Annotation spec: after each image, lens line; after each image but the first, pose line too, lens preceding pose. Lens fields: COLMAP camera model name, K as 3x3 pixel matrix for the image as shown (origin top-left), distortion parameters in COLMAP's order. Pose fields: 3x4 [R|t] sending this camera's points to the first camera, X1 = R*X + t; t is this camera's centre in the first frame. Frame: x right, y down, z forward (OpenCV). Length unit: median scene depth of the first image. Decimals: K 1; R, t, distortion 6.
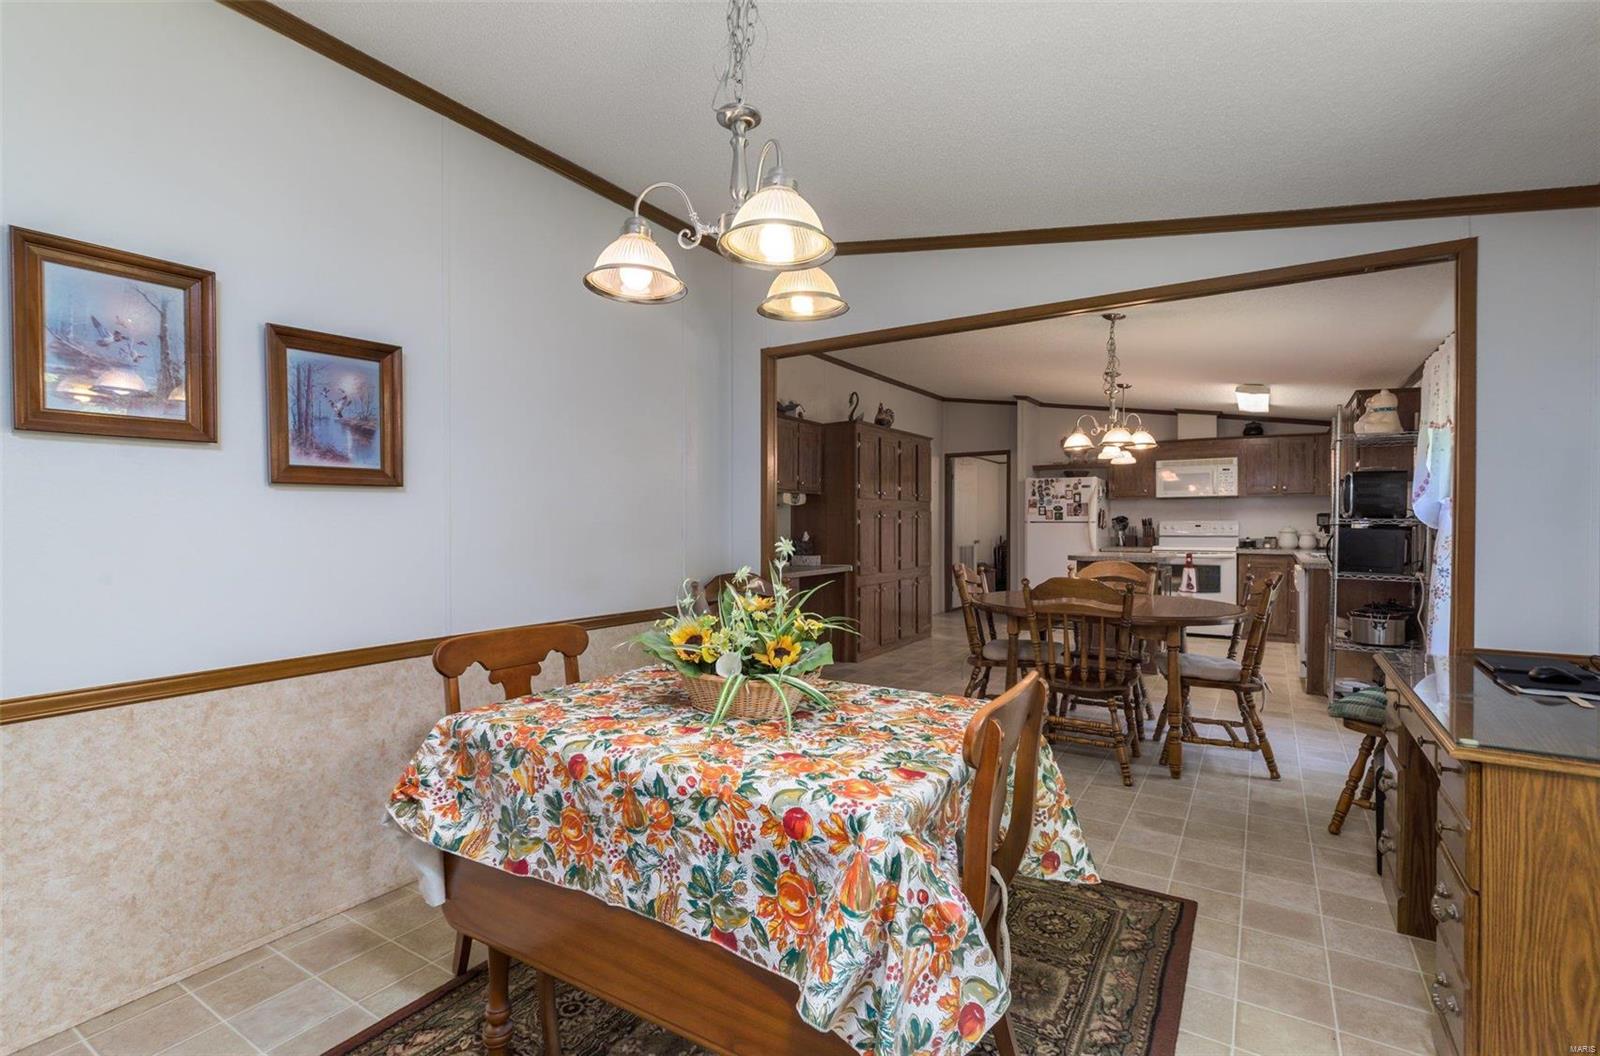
lens RADIAL K [[727.5, 0, 800.0], [0, 727.5, 528.0], [0, 0, 1]] dist [0.004231, -0.000442]
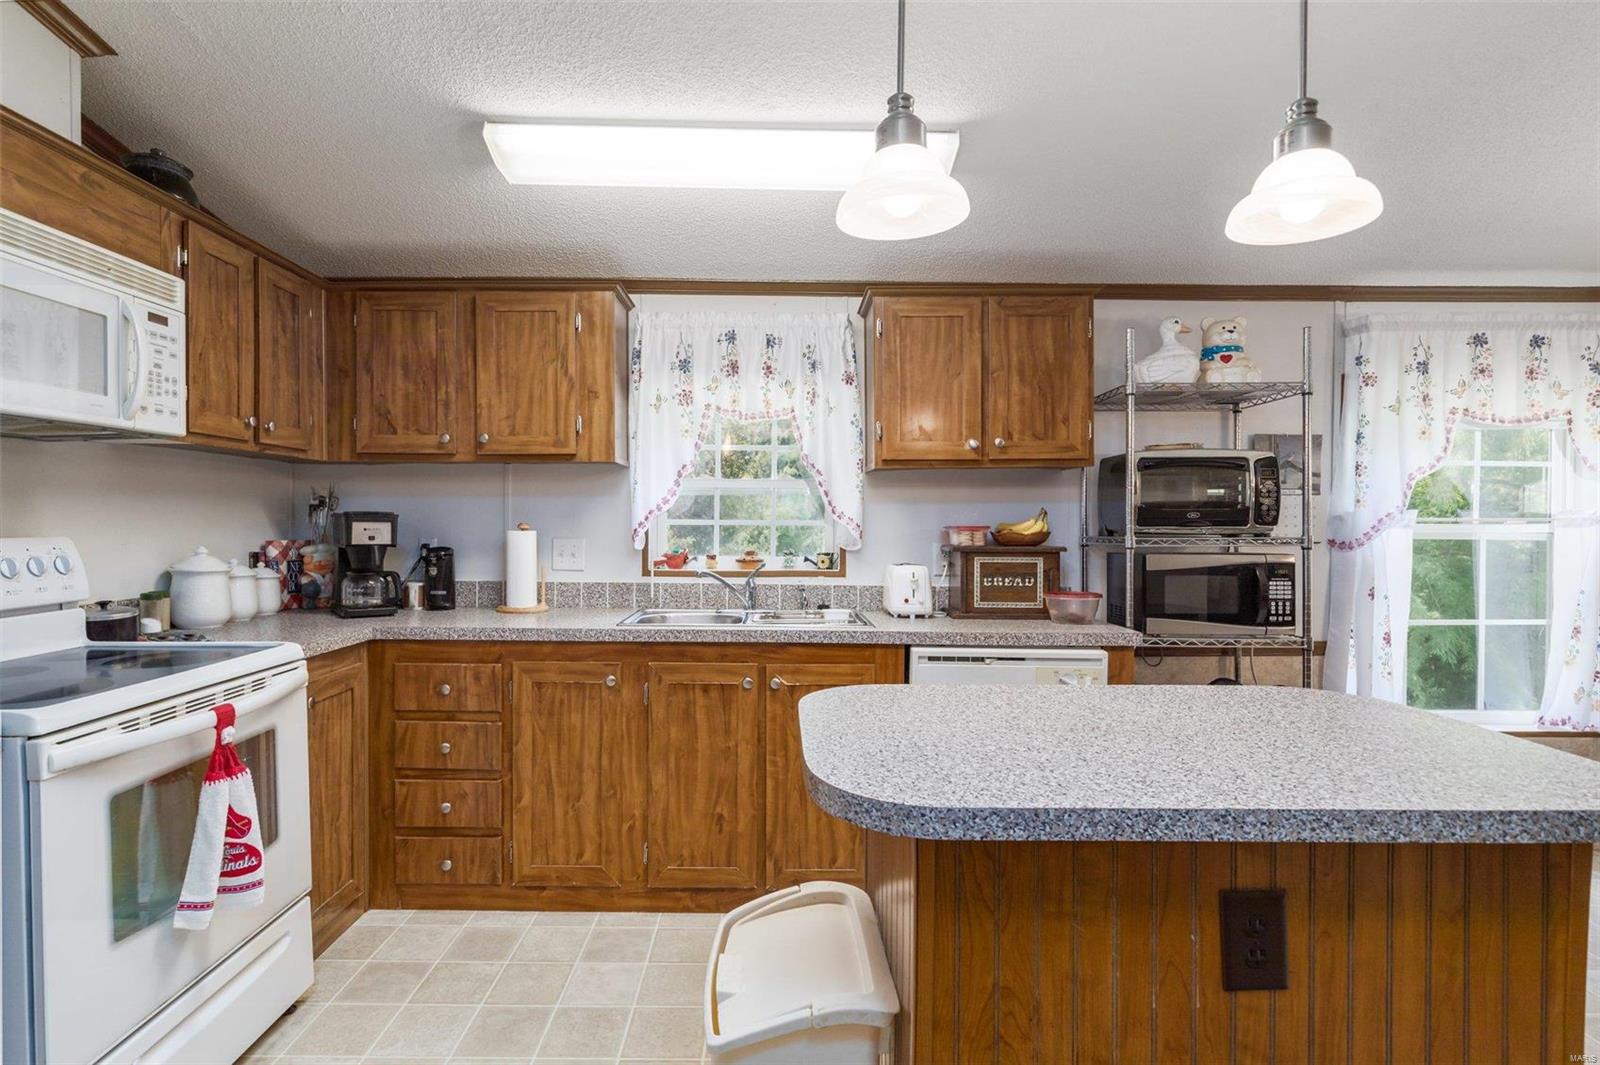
lens RADIAL K [[813.6, 0, 775.7], [0, 813.6, 531.1], [0, 0, 1]] dist [0.001242, -0.000682]
pose [[-0.531833, -0.017489, 0.846669, 0.258174], [0.001245, 0.999770, 0.021433, -0.017508], [-0.846848, 0.012453, -0.531689, 0.975730]]
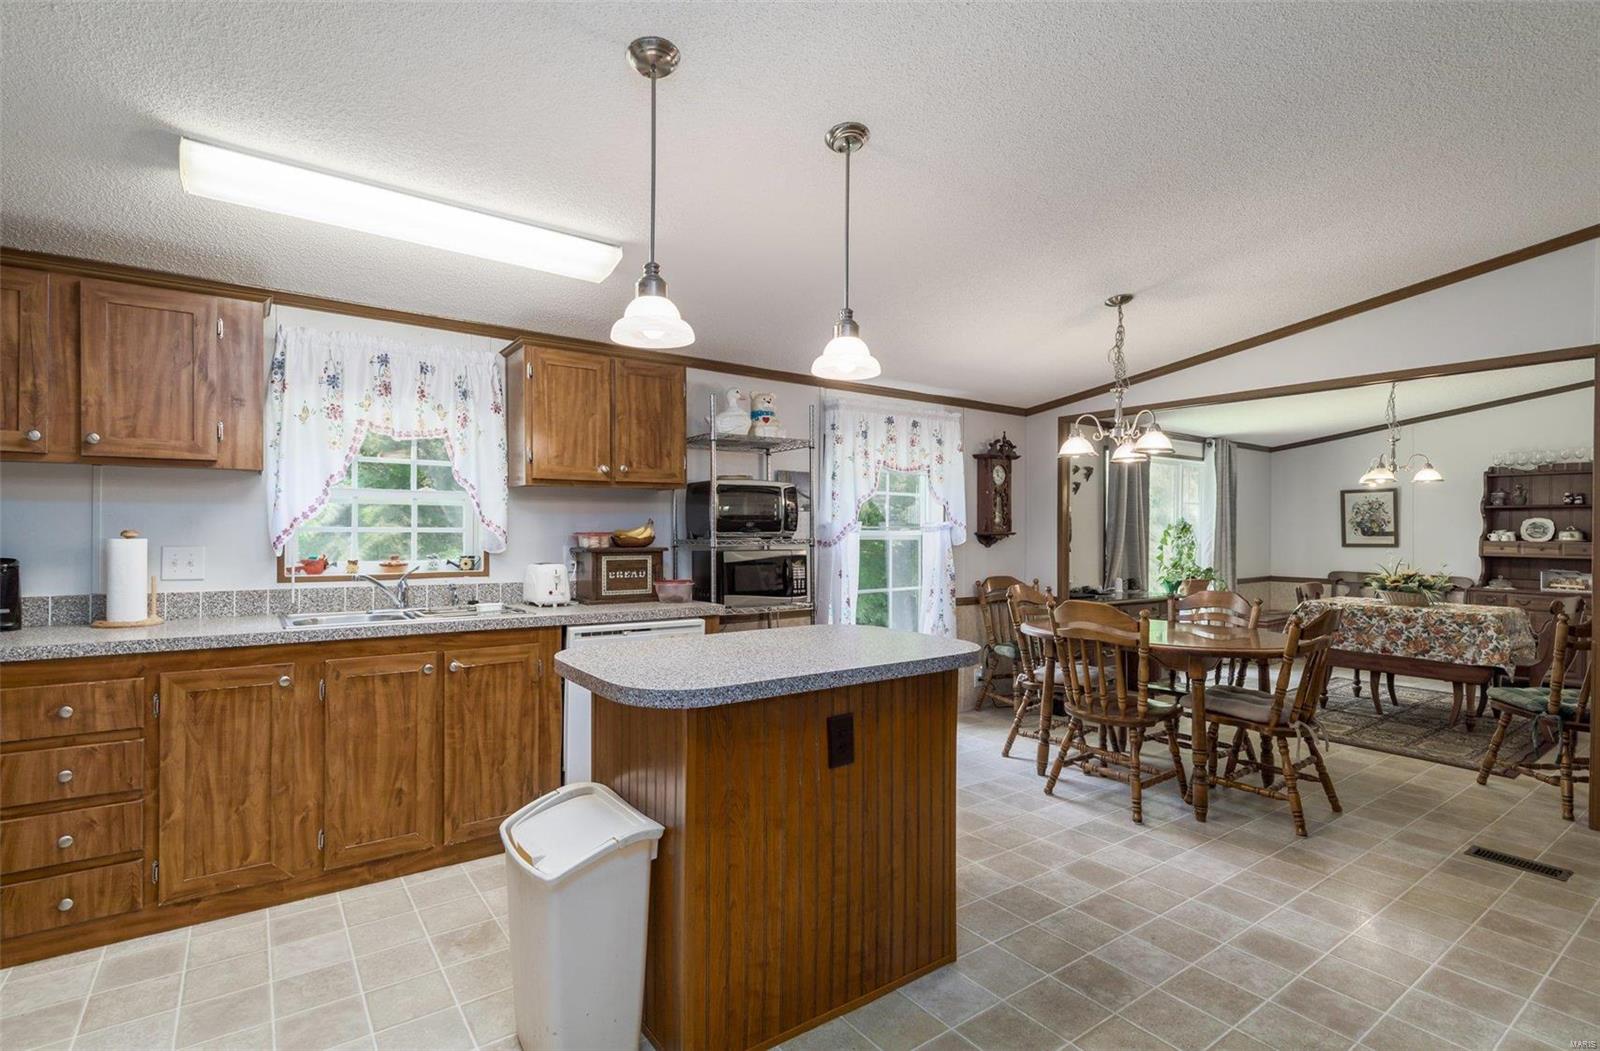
lens RADIAL K [[758.5, 0, 806.0], [0, 758.5, 527.3], [0, 0, 1]] dist [-0.000921, -0.000761]
pose [[-0.929771, -0.007421, 0.368063, 0.248200], [-0.005113, 0.999961, 0.007247, -0.018560], [-0.368102, 0.004856, -0.929773, 1.076973]]
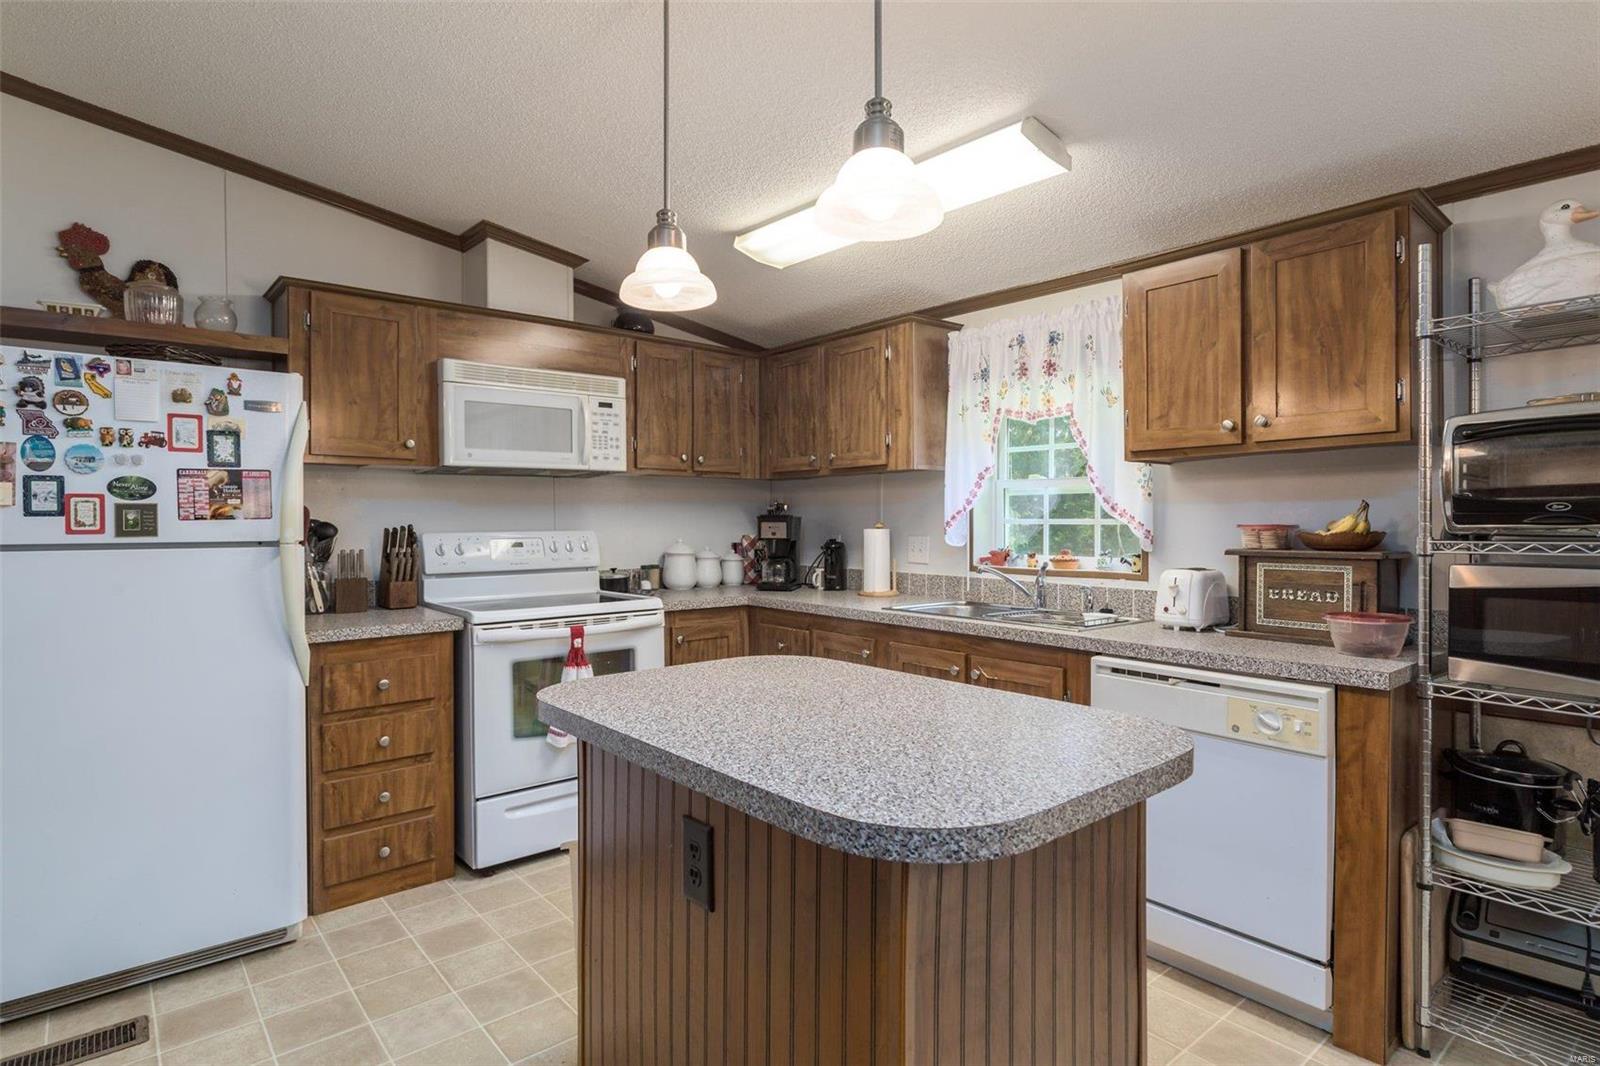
lens RADIAL K [[839.2, 0, 803.8], [0, 839.2, 527.1], [0, 0, 1]] dist [-0.004167, 0.000069]
pose [[0.298929, -0.011318, 0.954208, 0.172445], [0.010694, 0.999907, 0.008510, -0.015144], [-0.954215, 0.007660, 0.299023, 0.758391]]
